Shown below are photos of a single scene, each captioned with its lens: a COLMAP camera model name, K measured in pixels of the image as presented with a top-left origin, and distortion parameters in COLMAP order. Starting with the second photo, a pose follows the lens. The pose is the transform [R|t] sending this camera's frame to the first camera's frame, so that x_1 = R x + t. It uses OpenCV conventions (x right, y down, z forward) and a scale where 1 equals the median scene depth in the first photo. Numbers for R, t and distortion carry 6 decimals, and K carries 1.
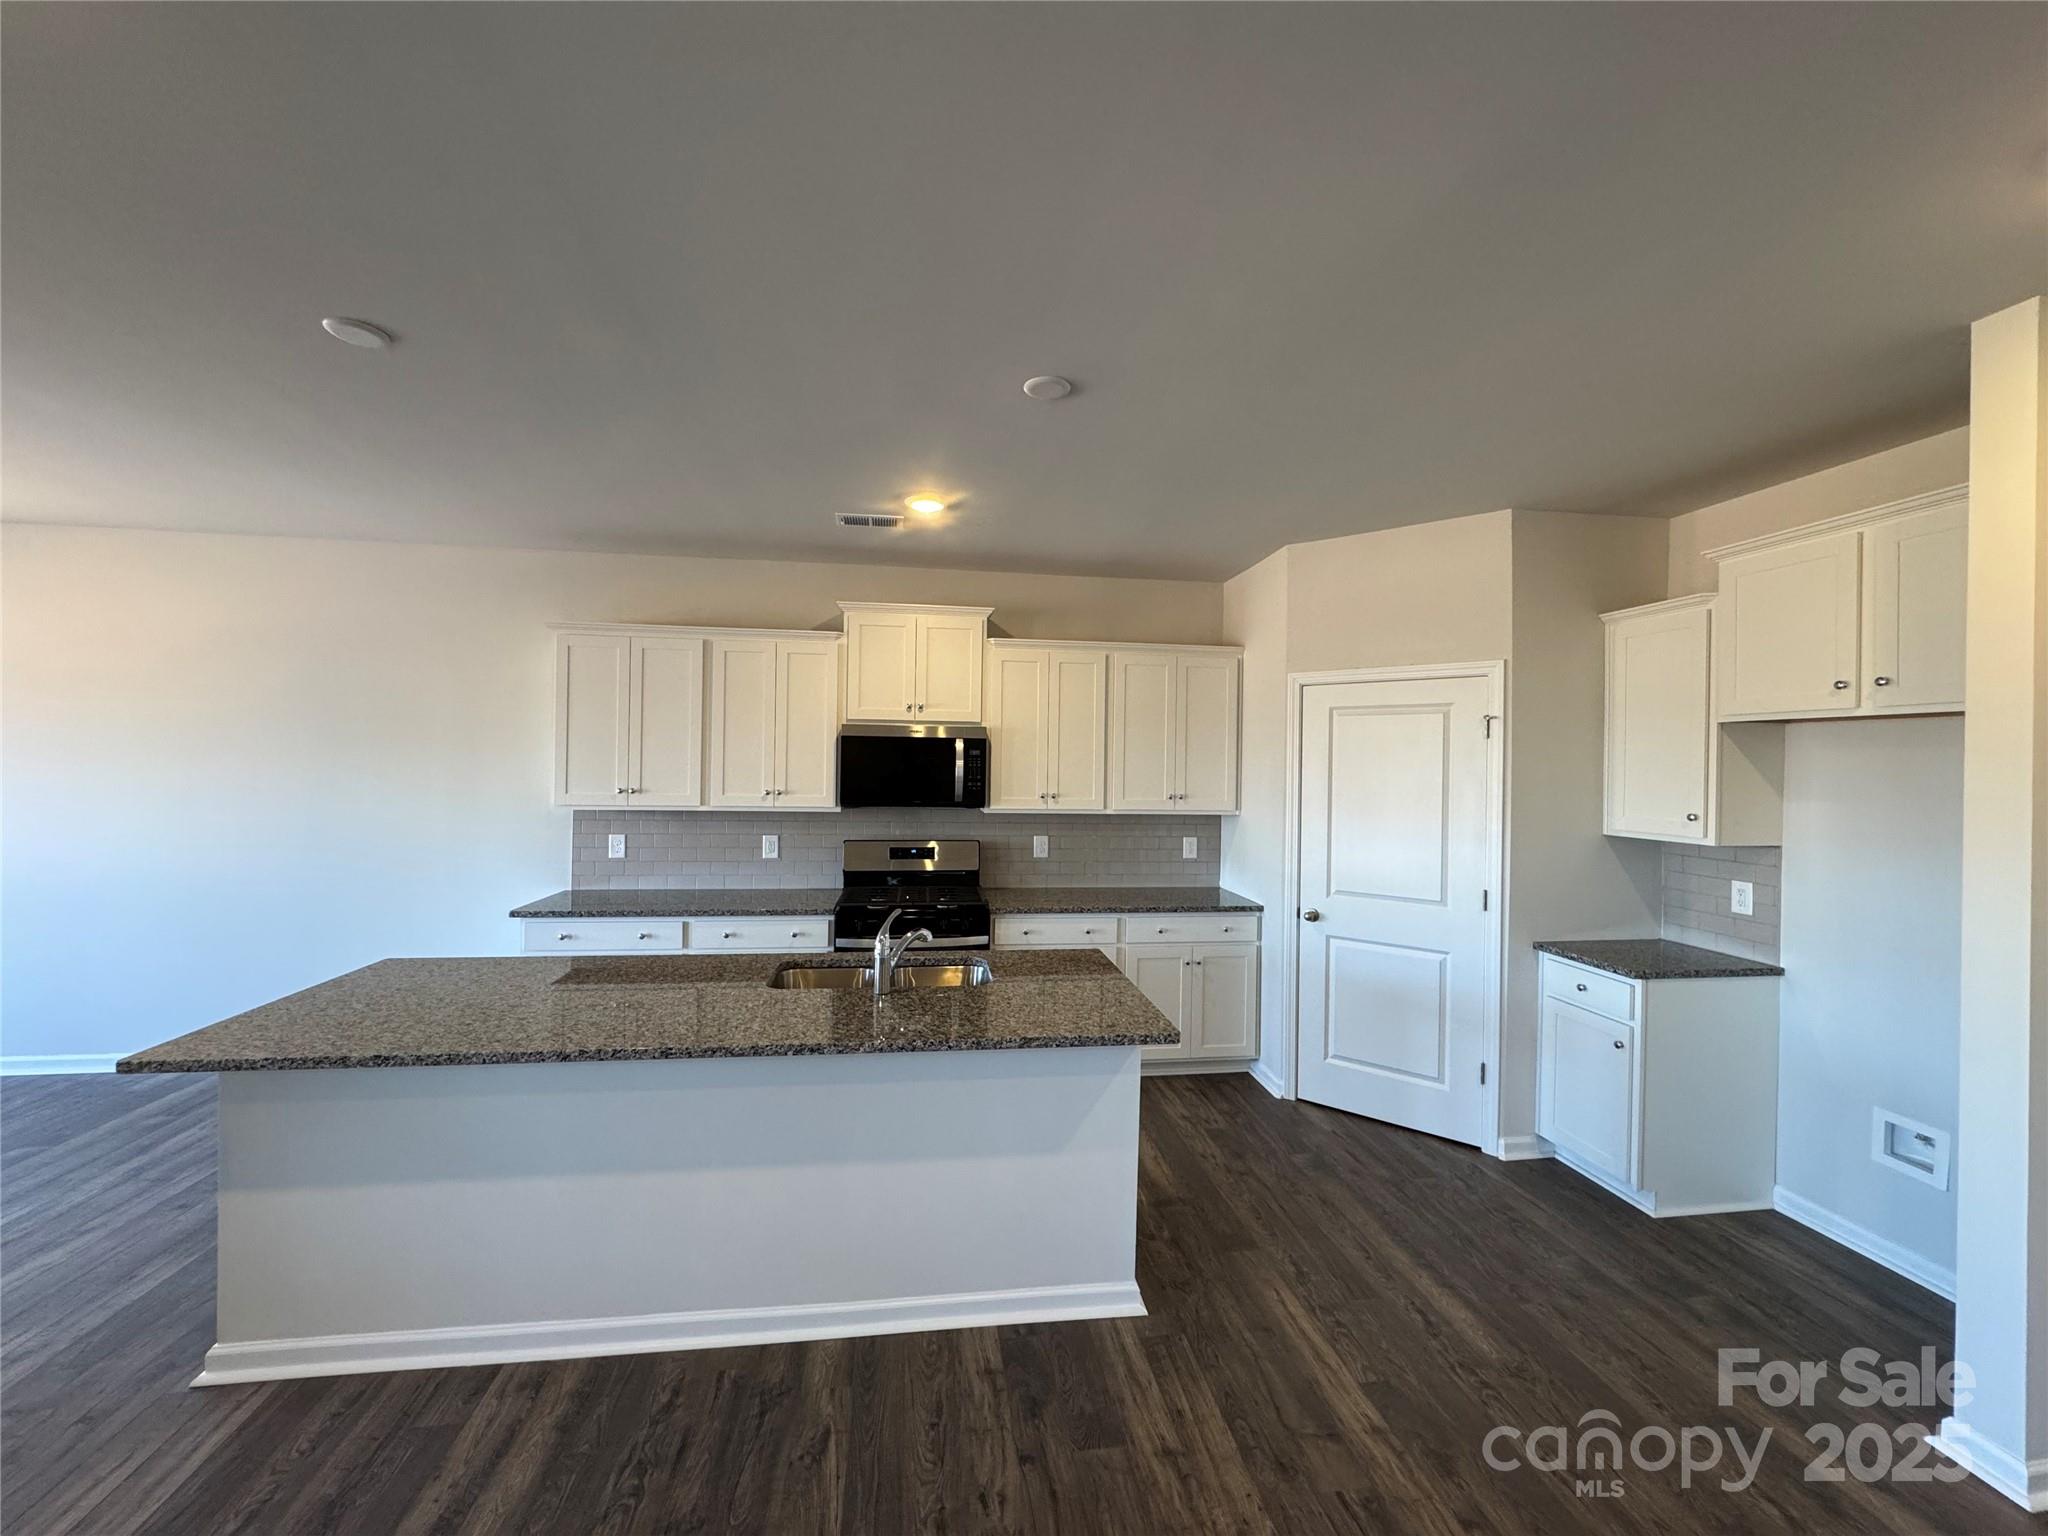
lens RADIAL K [[824.0, 0, 1021.5], [0, 824.0, 764.5], [0, 0, 1]] dist [-0.002204, 0.000244]
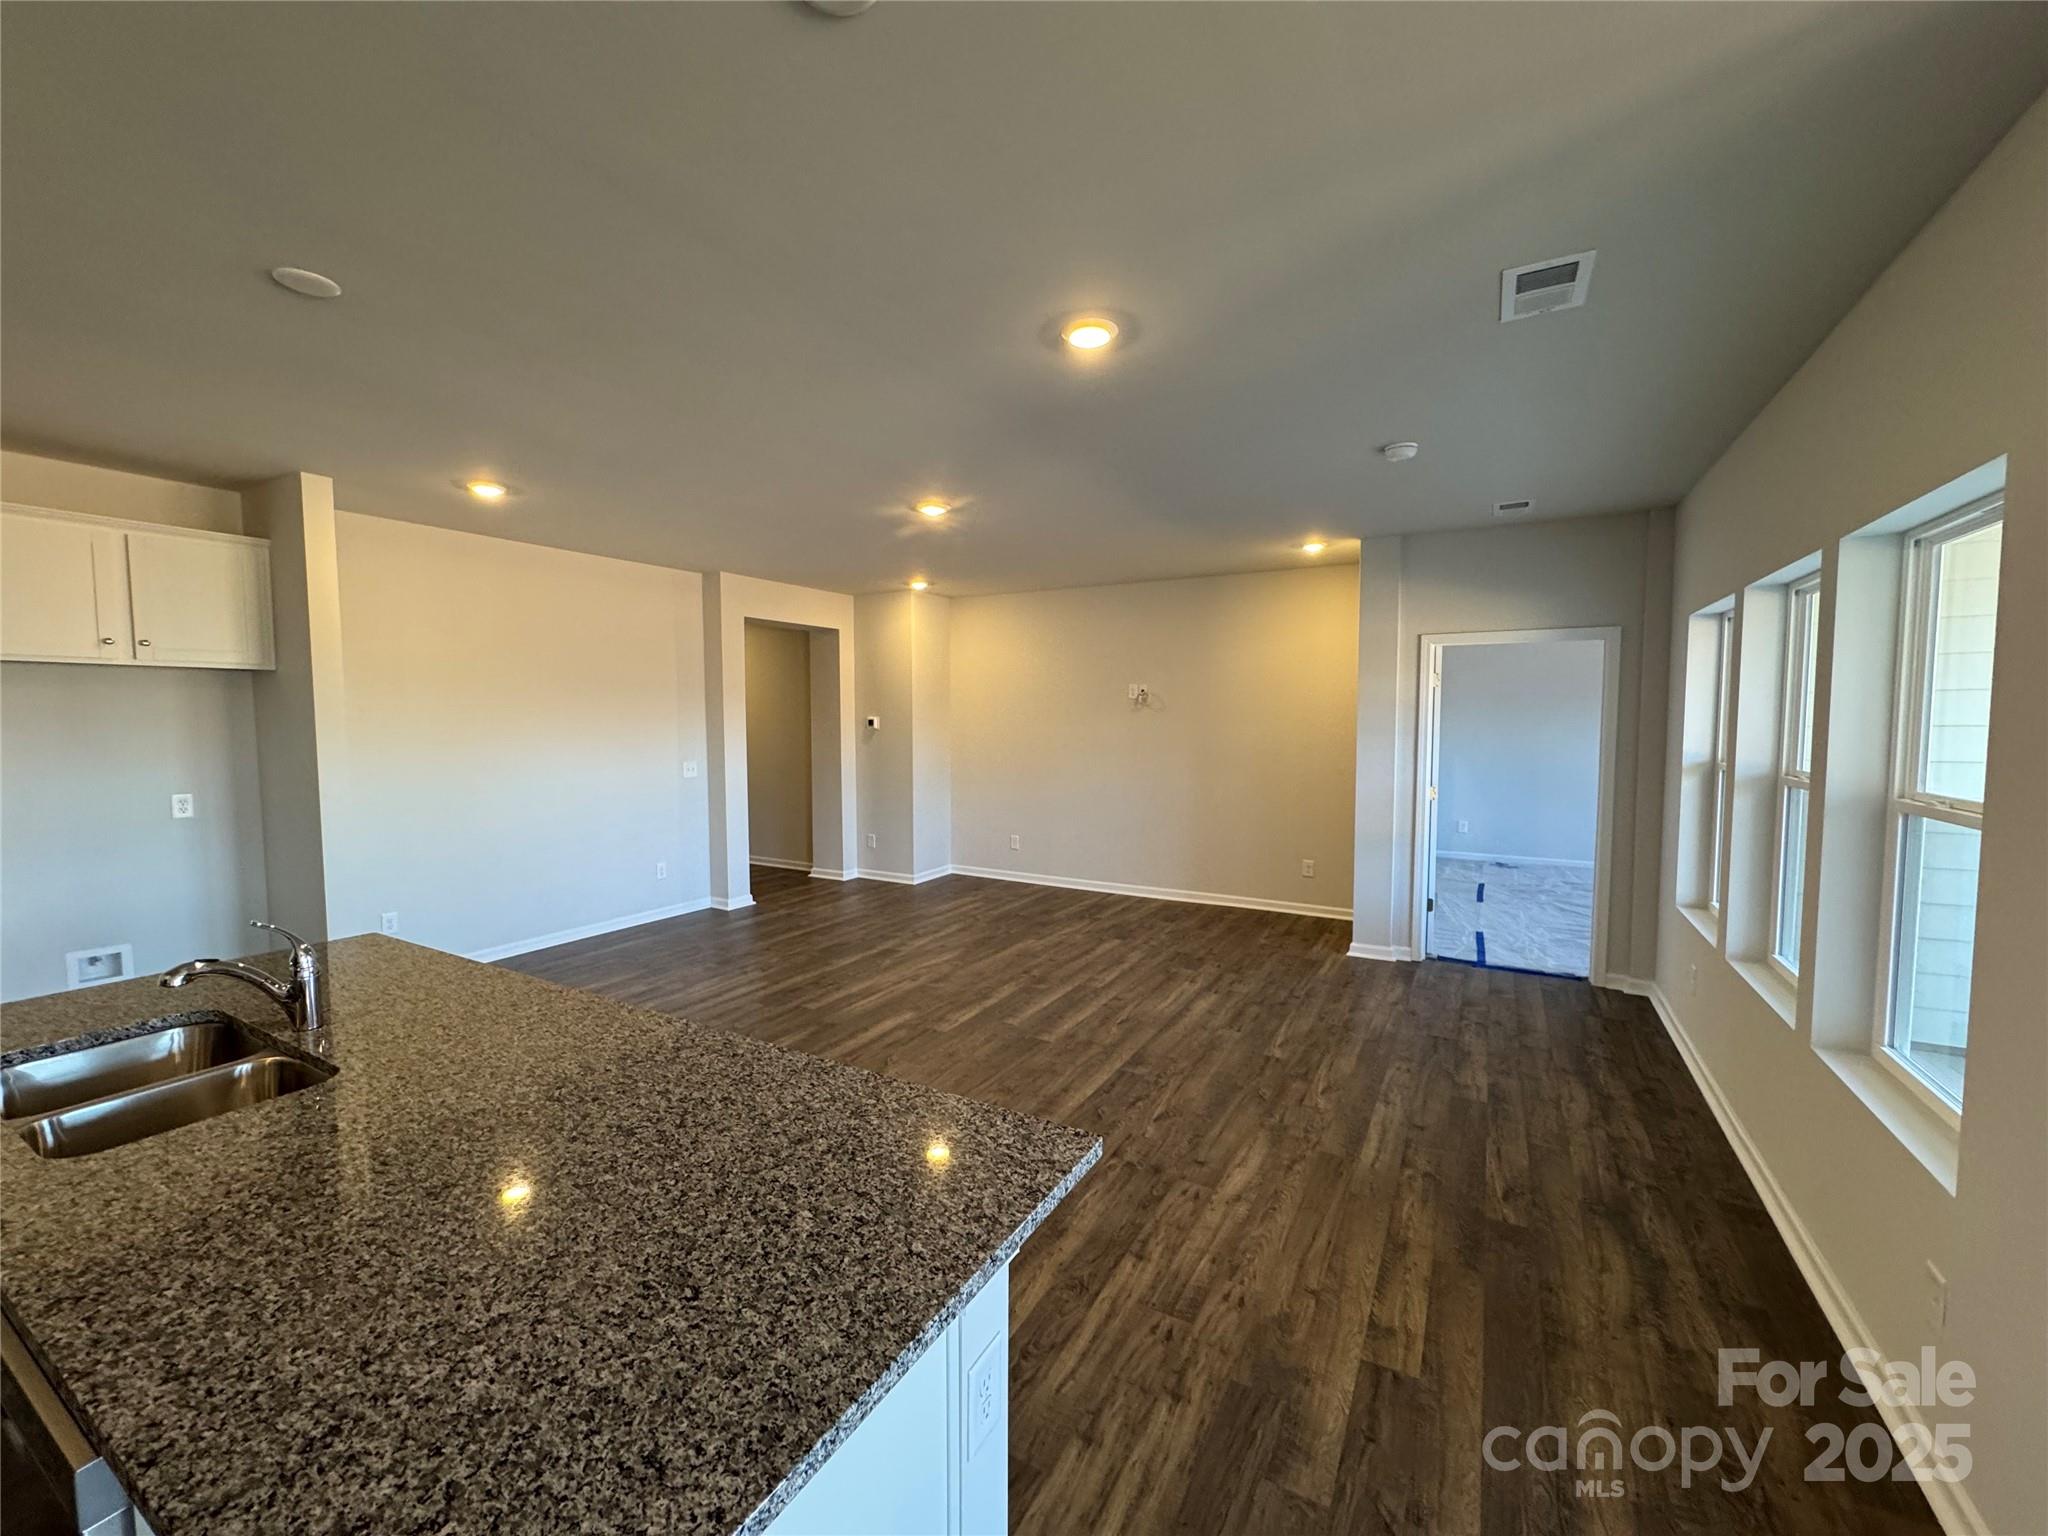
lens RADIAL K [[824.0, 0, 1015.4], [0, 824.0, 770.8], [0, 0, 1]] dist [-0.002204, 0.000244]
pose [[-0.791351, -0.044141, 0.609766, -0.818609], [0.000315, 0.997361, 0.072607, -0.001644], [-0.611362, 0.057650, -0.789249, 0.890153]]
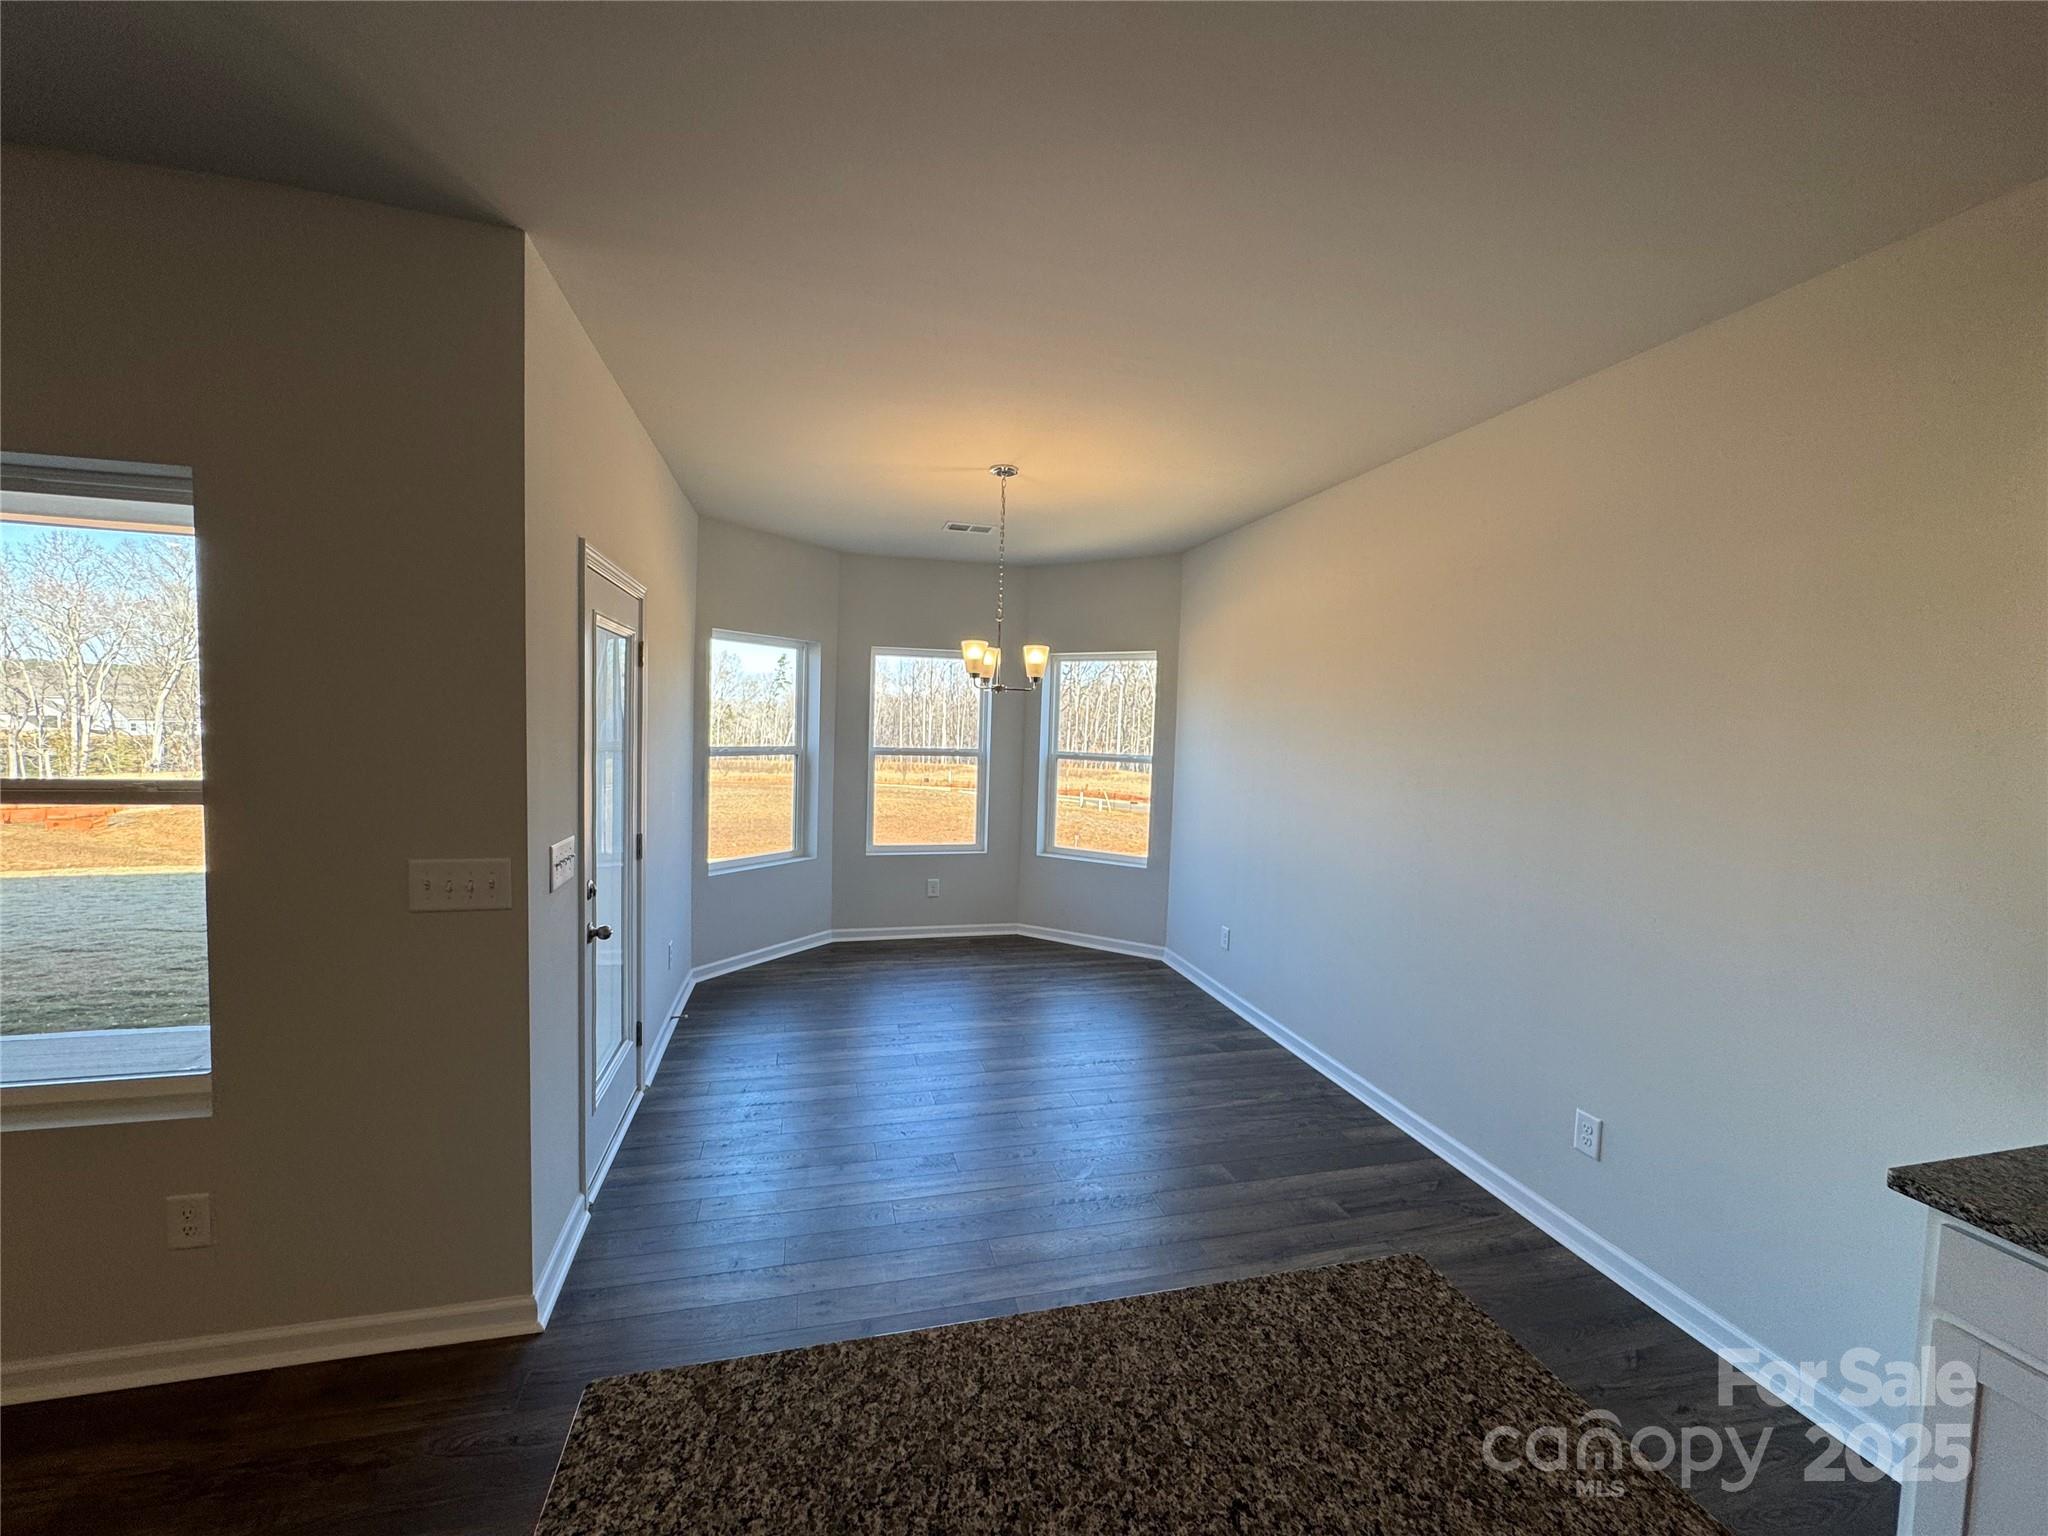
lens RADIAL K [[824.0, 0, 1016.7], [0, 824.0, 772.5], [0, 0, 1]] dist [-0.002204, 0.000244]
pose [[0.121710, 0.045597, -0.991518, -0.370584], [-0.030125, 0.998654, 0.042227, 0.005645], [0.992108, 0.024730, 0.122920, 0.656361]]
